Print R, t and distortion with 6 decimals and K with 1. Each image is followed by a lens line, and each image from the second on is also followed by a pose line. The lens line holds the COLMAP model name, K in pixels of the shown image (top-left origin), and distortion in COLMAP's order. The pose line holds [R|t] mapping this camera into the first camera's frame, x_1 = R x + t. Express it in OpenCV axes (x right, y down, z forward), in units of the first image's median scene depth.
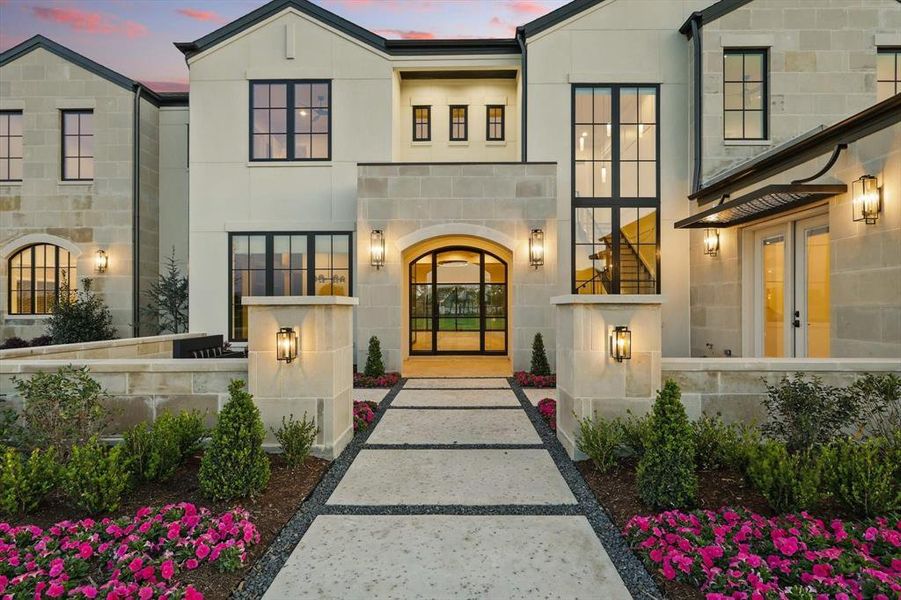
lens RADIAL K [[441.0, 0, 453.3], [0, 441.0, 299.7], [0, 0, 1]] dist [0.000166, 0.000301]
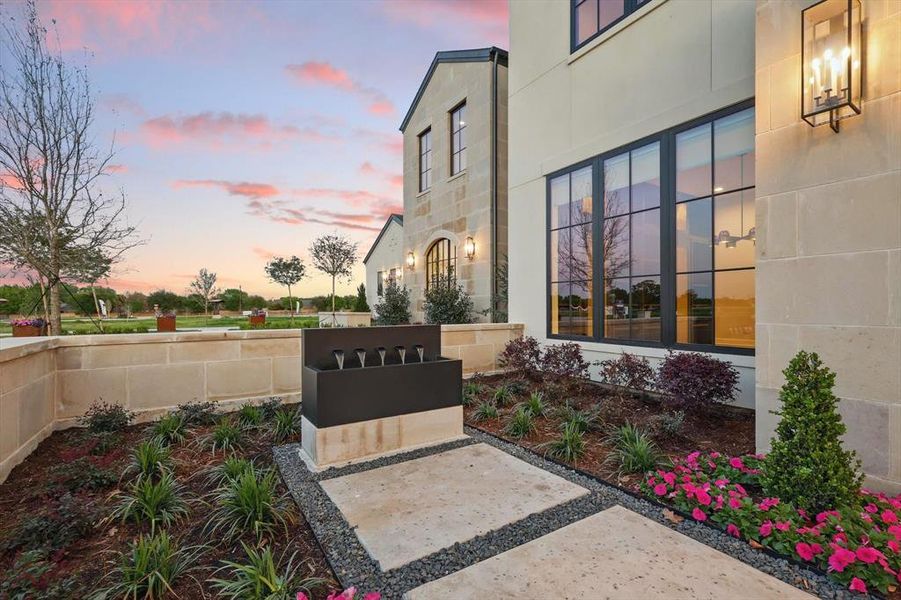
lens RADIAL K [[403.5, 0, 458.5], [0, 403.5, 306.1], [0, 0, 1]] dist [-0.001719, -0.000239]
pose [[0.562242, 0.005154, -0.826957, -0.076070], [-0.000723, 0.999983, 0.005741, 0.042338], [0.826972, -0.002630, 0.562236, 0.546644]]
